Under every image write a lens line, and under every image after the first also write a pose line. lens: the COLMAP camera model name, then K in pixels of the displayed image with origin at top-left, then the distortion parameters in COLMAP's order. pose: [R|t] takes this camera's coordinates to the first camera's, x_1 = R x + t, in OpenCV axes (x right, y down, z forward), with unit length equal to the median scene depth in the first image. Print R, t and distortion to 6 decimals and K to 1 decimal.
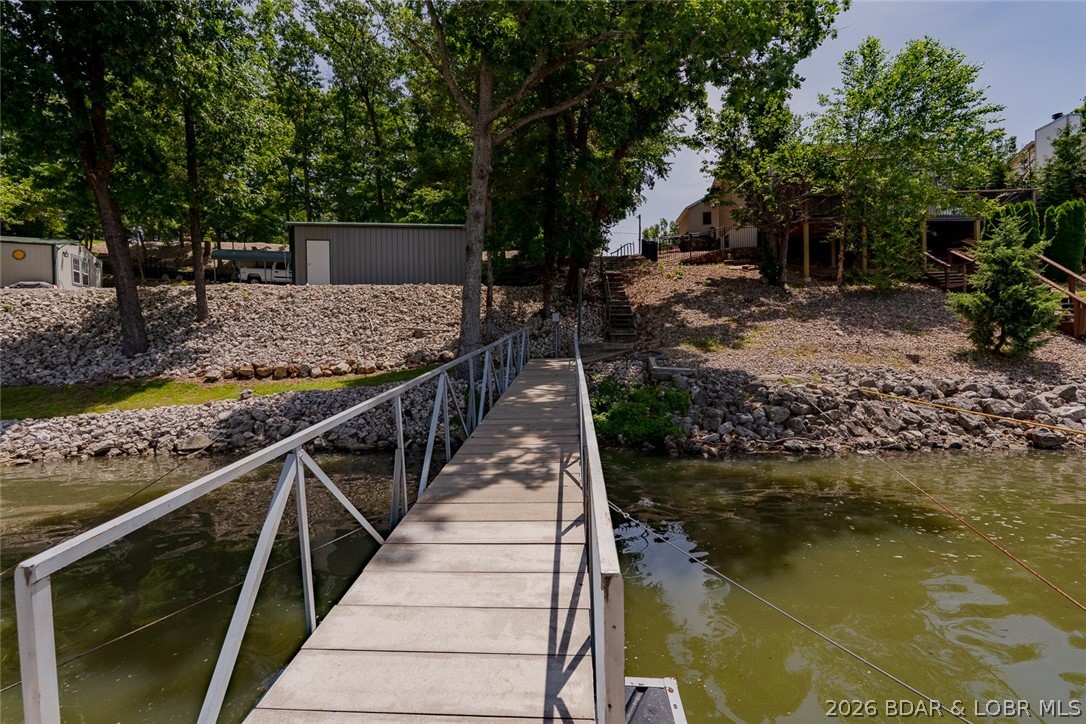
lens RADIAL K [[500.0, 0, 544.7], [0, 500.0, 359.8], [0, 0, 1]] dist [-0.000437, 0.000000]
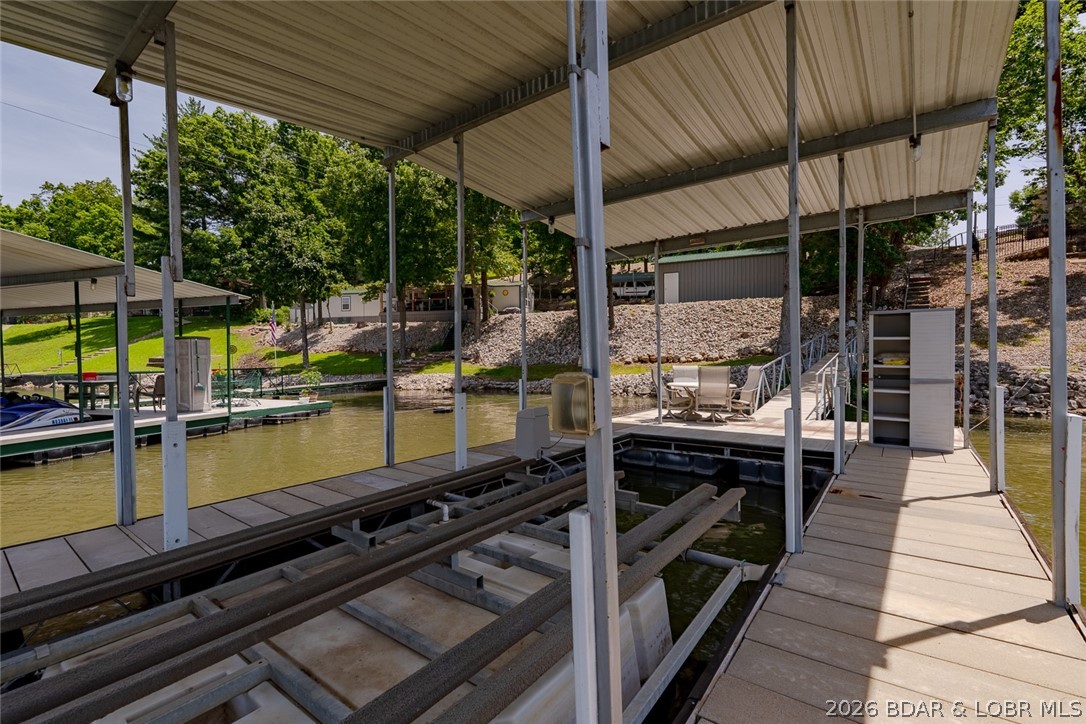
lens RADIAL K [[497.9, 0, 542.7], [0, 497.9, 358.3], [0, 0, 1]] dist [-0.003985, 0.001297]
pose [[0.837333, 0.013410, -0.546529, 0.053523], [-0.007173, 0.999883, 0.013544, 0.000833], [0.546646, -0.007421, 0.837331, -0.574676]]
